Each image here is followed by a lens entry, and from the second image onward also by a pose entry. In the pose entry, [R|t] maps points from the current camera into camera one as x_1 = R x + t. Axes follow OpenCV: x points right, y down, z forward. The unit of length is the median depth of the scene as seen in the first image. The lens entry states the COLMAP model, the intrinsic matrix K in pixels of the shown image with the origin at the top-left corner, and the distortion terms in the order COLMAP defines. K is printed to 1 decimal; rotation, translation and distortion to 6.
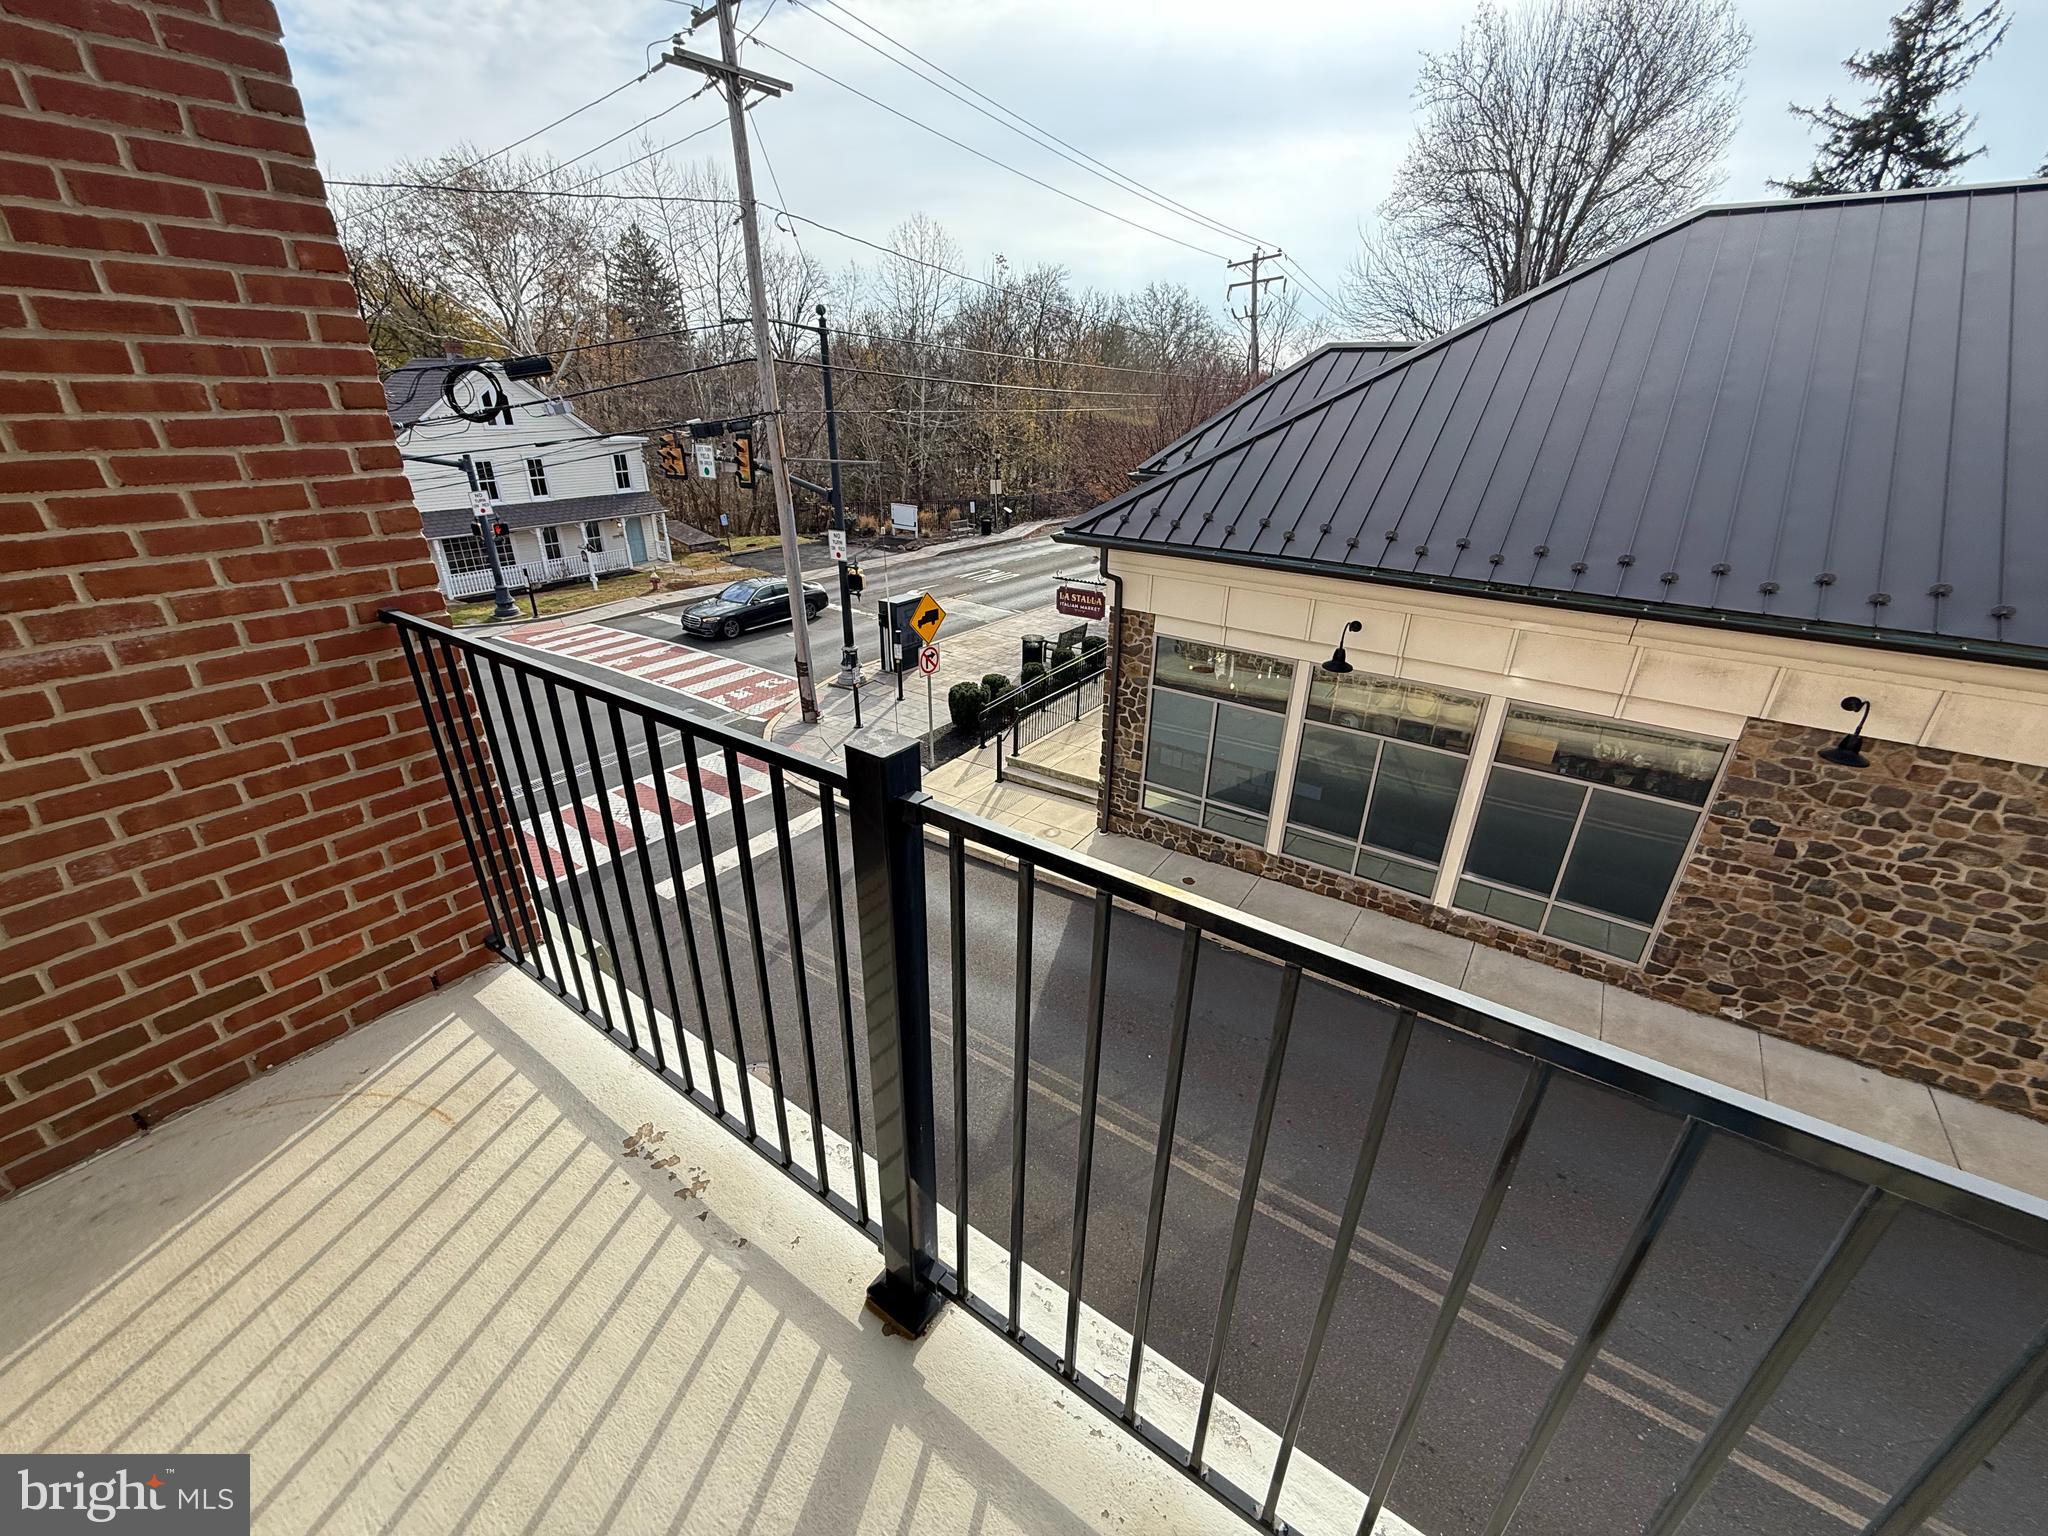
lens RADIAL K [[817.3, 0, 1020.6], [0, 817.3, 770.0], [0, 0, 1]] dist [0.001521, -0.000252]
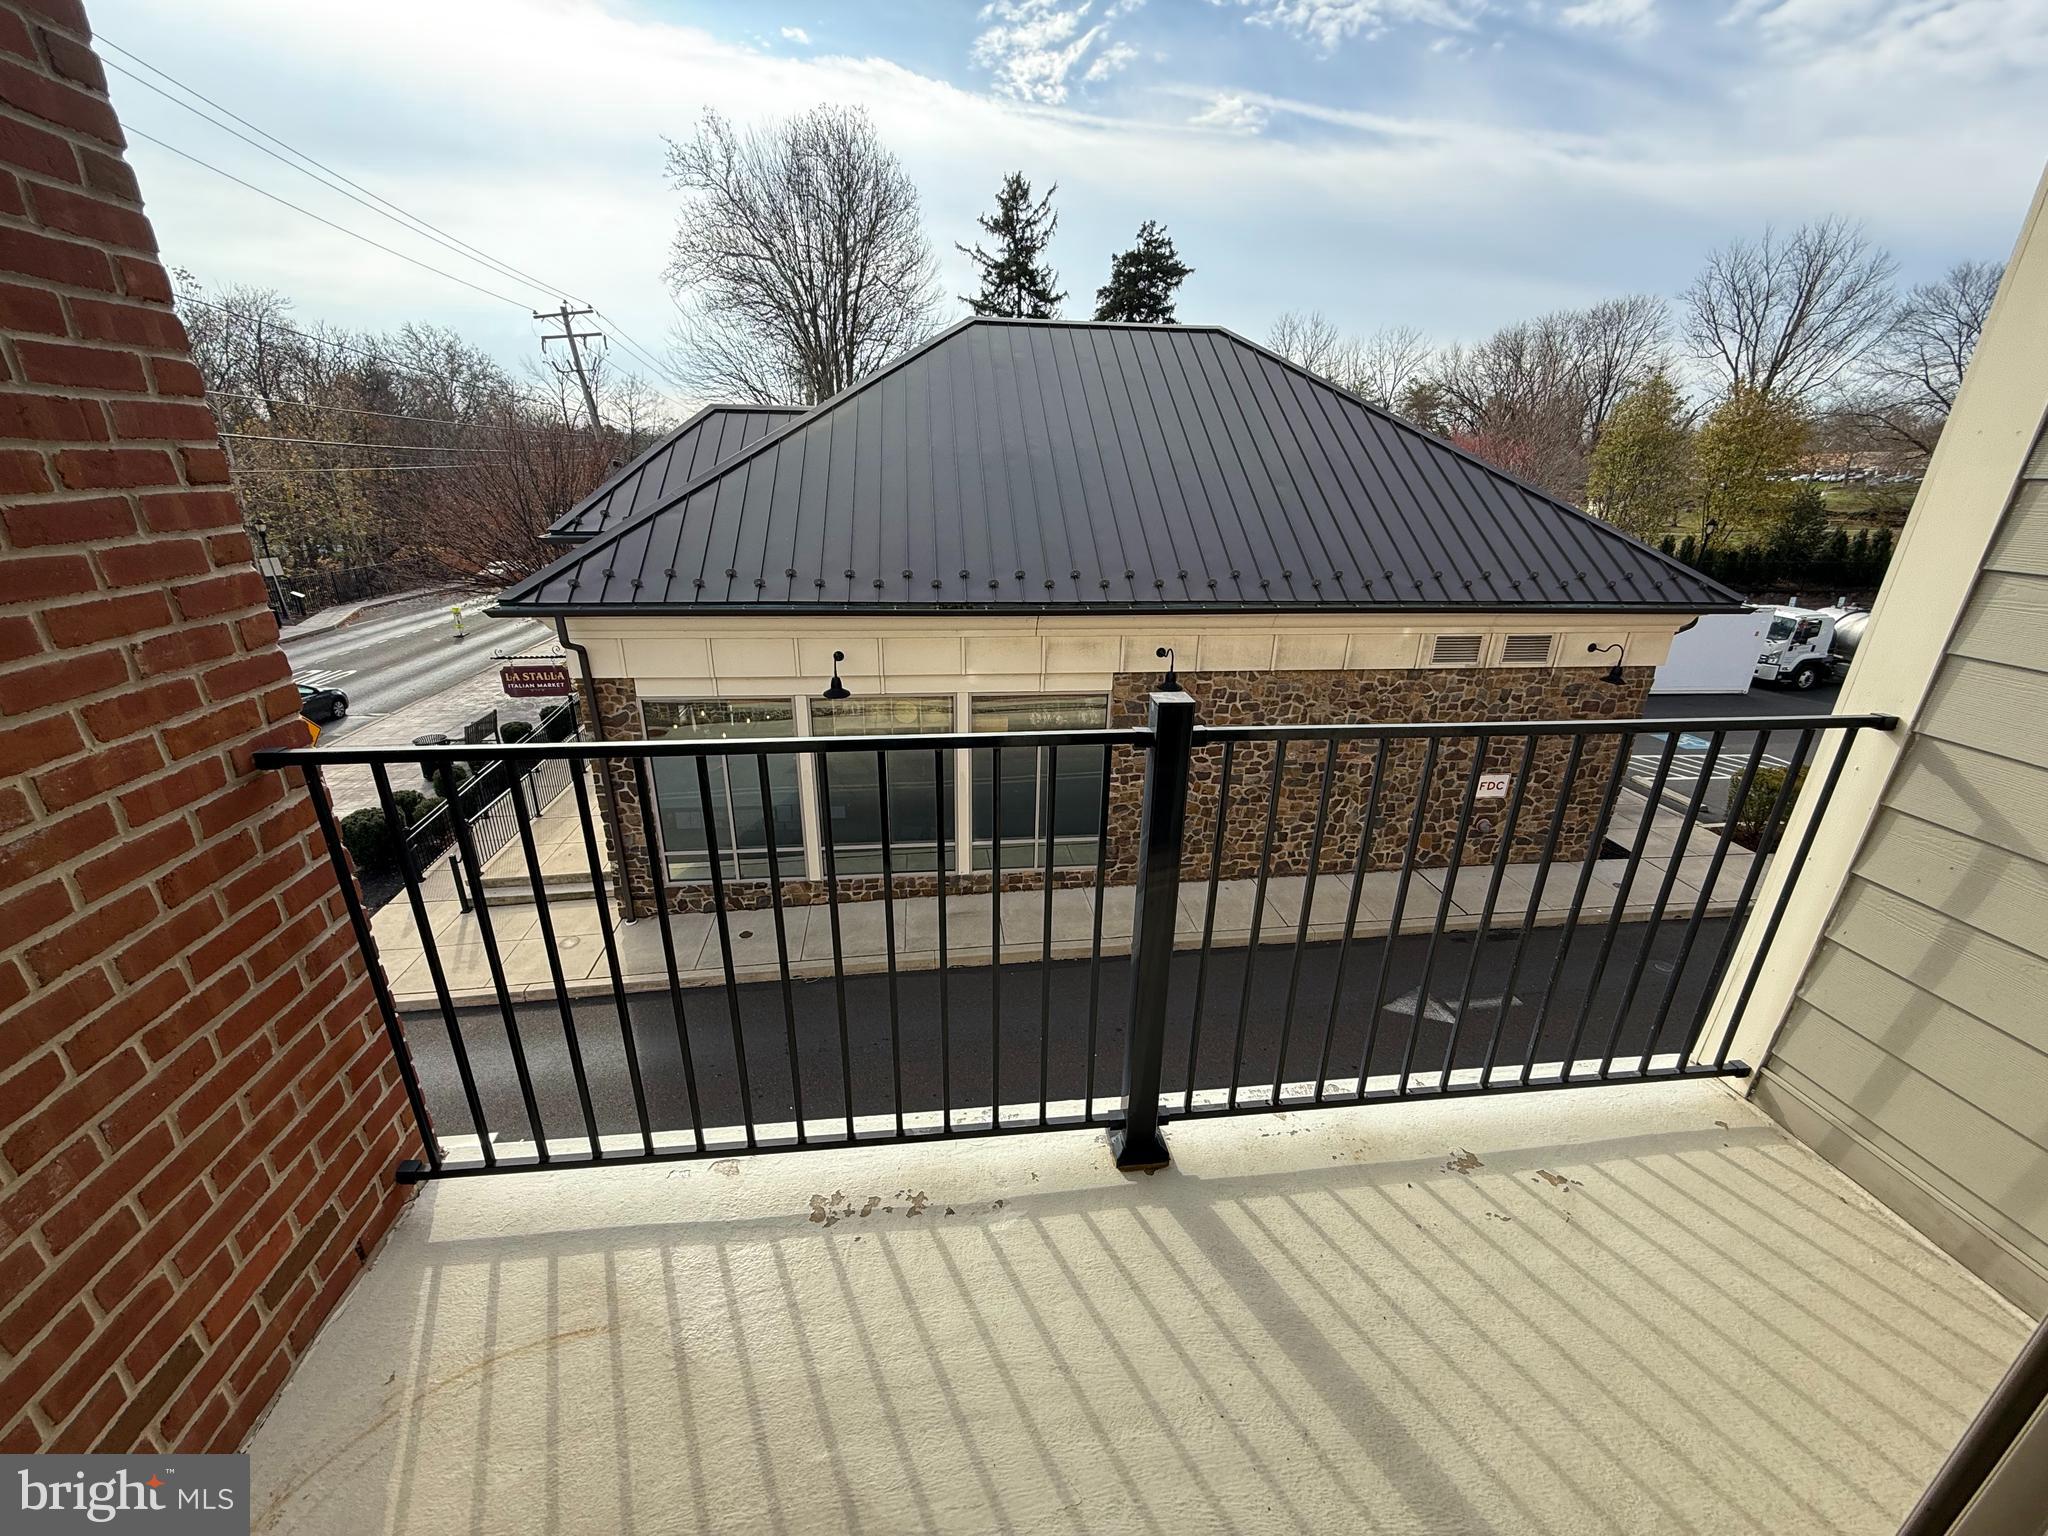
lens RADIAL K [[817.3, 0, 1020.6], [0, 817.3, 770.0], [0, 0, 1]] dist [0.001521, -0.000252]
pose [[0.743881, -0.240625, 0.623490, -0.121936], [0.276151, 0.960235, 0.041112, -0.004041], [-0.608589, 0.141595, 0.780750, 0.003699]]
